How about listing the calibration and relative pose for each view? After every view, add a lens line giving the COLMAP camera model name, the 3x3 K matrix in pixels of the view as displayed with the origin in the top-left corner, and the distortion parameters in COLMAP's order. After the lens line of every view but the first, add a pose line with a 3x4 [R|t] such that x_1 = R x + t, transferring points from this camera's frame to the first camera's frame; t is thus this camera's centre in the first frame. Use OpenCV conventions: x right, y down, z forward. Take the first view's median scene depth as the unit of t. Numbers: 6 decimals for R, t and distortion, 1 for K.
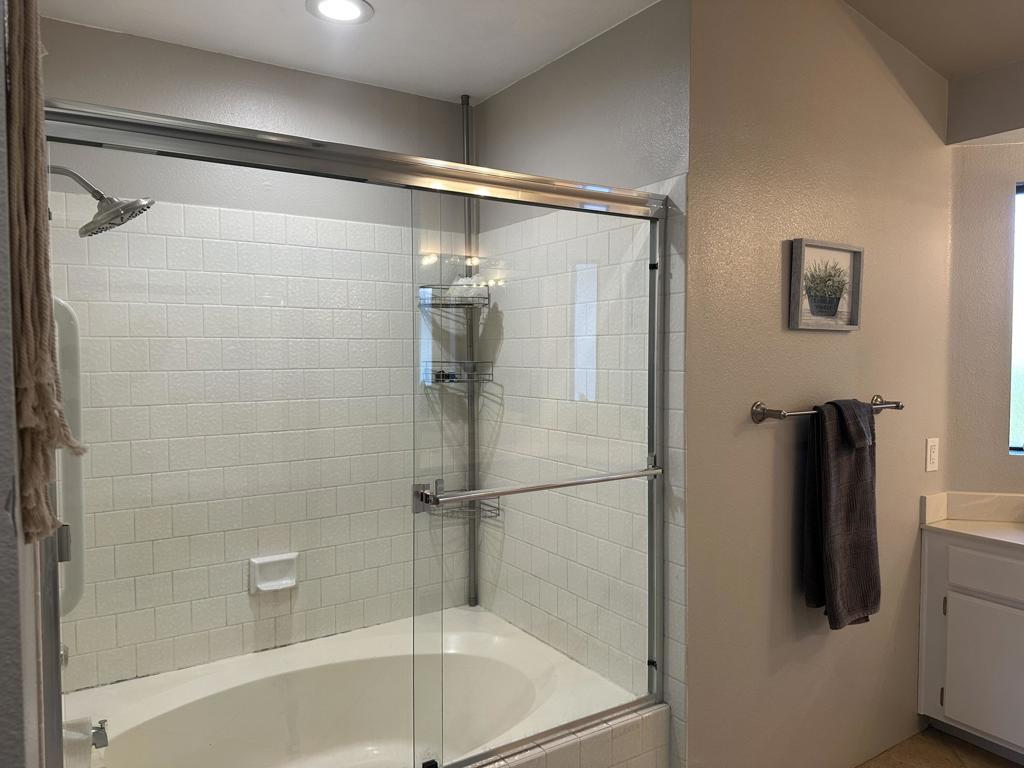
lens RADIAL K [[709.0, 0, 511.3], [0, 709.0, 375.2], [0, 0, 1]] dist [0.004272, -0.005582]
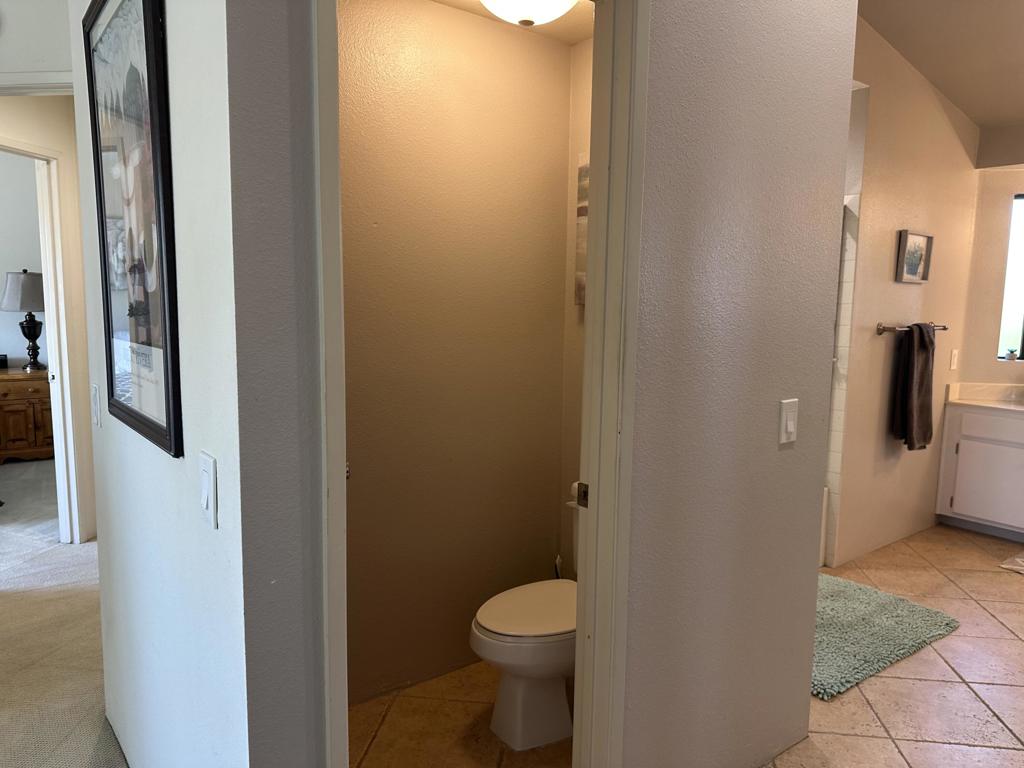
lens RADIAL K [[709.0, 0, 511.3], [0, 709.0, 375.2], [0, 0, 1]] dist [0.004272, -0.005582]
pose [[0.995678, 0.011169, 0.092199, -0.676151], [-0.018850, 0.996382, 0.082866, 0.035380], [-0.090940, -0.084246, 0.992287, -0.633806]]
